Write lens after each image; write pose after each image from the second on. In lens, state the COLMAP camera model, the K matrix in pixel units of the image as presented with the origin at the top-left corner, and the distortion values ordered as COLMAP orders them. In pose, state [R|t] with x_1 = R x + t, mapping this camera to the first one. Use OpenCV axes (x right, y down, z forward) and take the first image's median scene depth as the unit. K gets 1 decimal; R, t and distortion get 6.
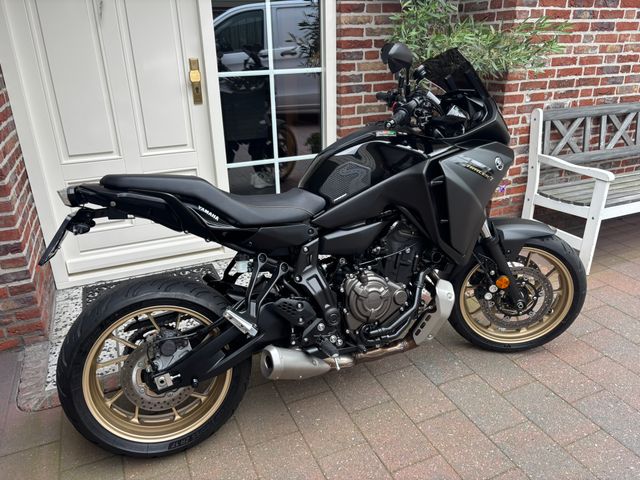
lens RADIAL K [[491.7, 0, 317.6], [0, 491.7, 240.1], [0, 0, 1]] dist [0.023145, -0.051896]
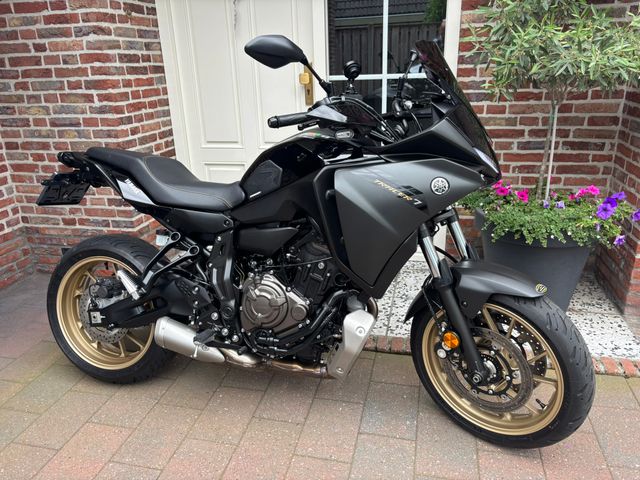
lens RADIAL K [[491.7, 0, 319.8], [0, 491.7, 245.0], [0, 0, 1]] dist [0.023145, -0.051896]
pose [[0.796711, 0.203973, -0.568900, 0.439904], [-0.214905, 0.975417, 0.048763, -0.037924], [0.564861, 0.083410, 0.820960, 0.165031]]
